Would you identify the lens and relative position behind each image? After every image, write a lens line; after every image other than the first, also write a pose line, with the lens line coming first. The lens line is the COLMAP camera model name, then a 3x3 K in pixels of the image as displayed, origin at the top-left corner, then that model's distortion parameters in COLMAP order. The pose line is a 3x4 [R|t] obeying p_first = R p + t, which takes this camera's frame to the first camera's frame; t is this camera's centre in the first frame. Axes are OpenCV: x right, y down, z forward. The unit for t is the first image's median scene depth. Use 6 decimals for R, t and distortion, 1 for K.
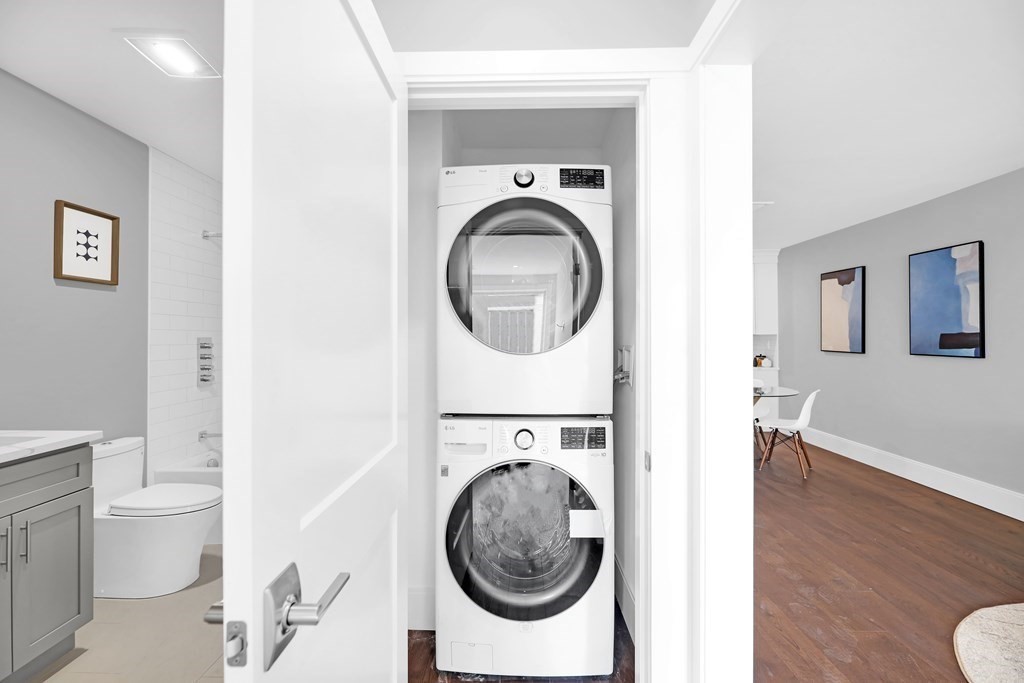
lens RADIAL K [[438.8, 0, 496.4], [0, 438.8, 336.2], [0, 0, 1]] dist [-0.000858, -0.002451]
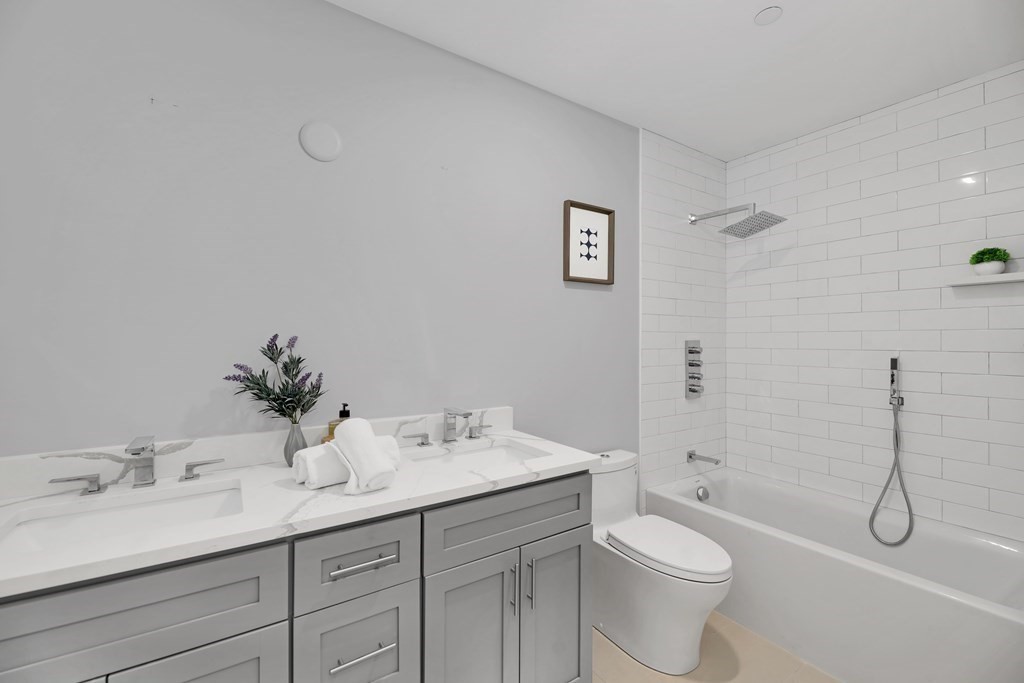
lens RADIAL K [[438.8, 0, 513.5], [0, 438.8, 336.6], [0, 0, 1]] dist [-0.000858, -0.002451]
pose [[0.598856, -0.004952, -0.800841, -0.251492], [0.000578, 0.999983, -0.005751, 0.000369], [0.800856, 0.002981, 0.598849, 0.278444]]
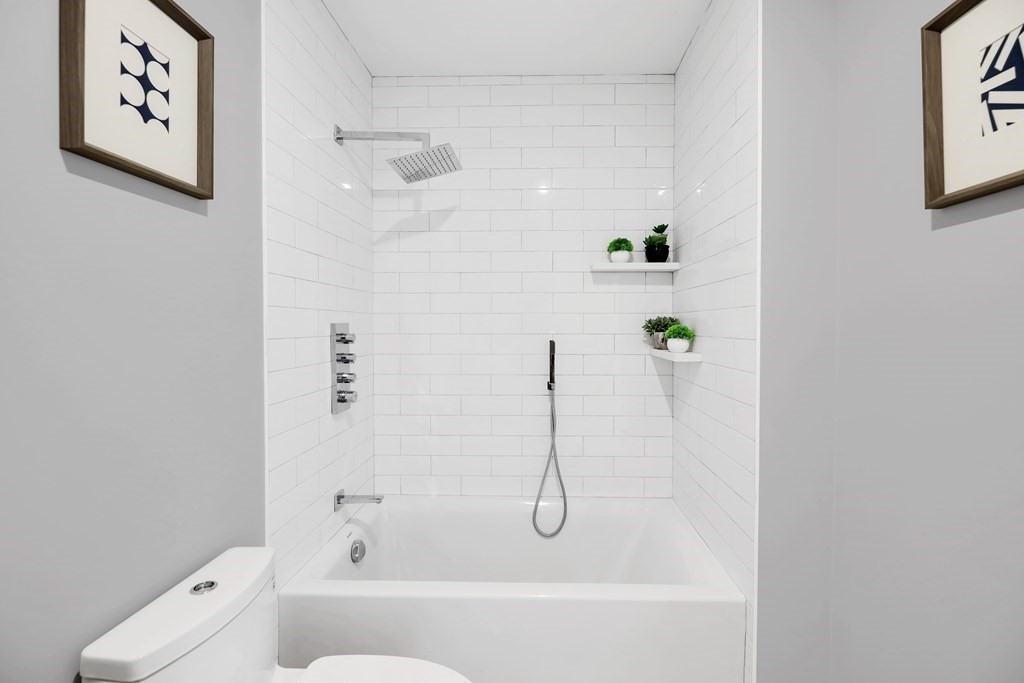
lens RADIAL K [[438.8, 0, 518.0], [0, 438.8, 336.5], [0, 0, 1]] dist [-0.000858, -0.002451]
pose [[0.999749, -0.002211, 0.022290, -0.587019], [0.001684, 0.999719, 0.023643, 0.009155], [-0.022336, -0.023599, 0.999472, 0.573152]]
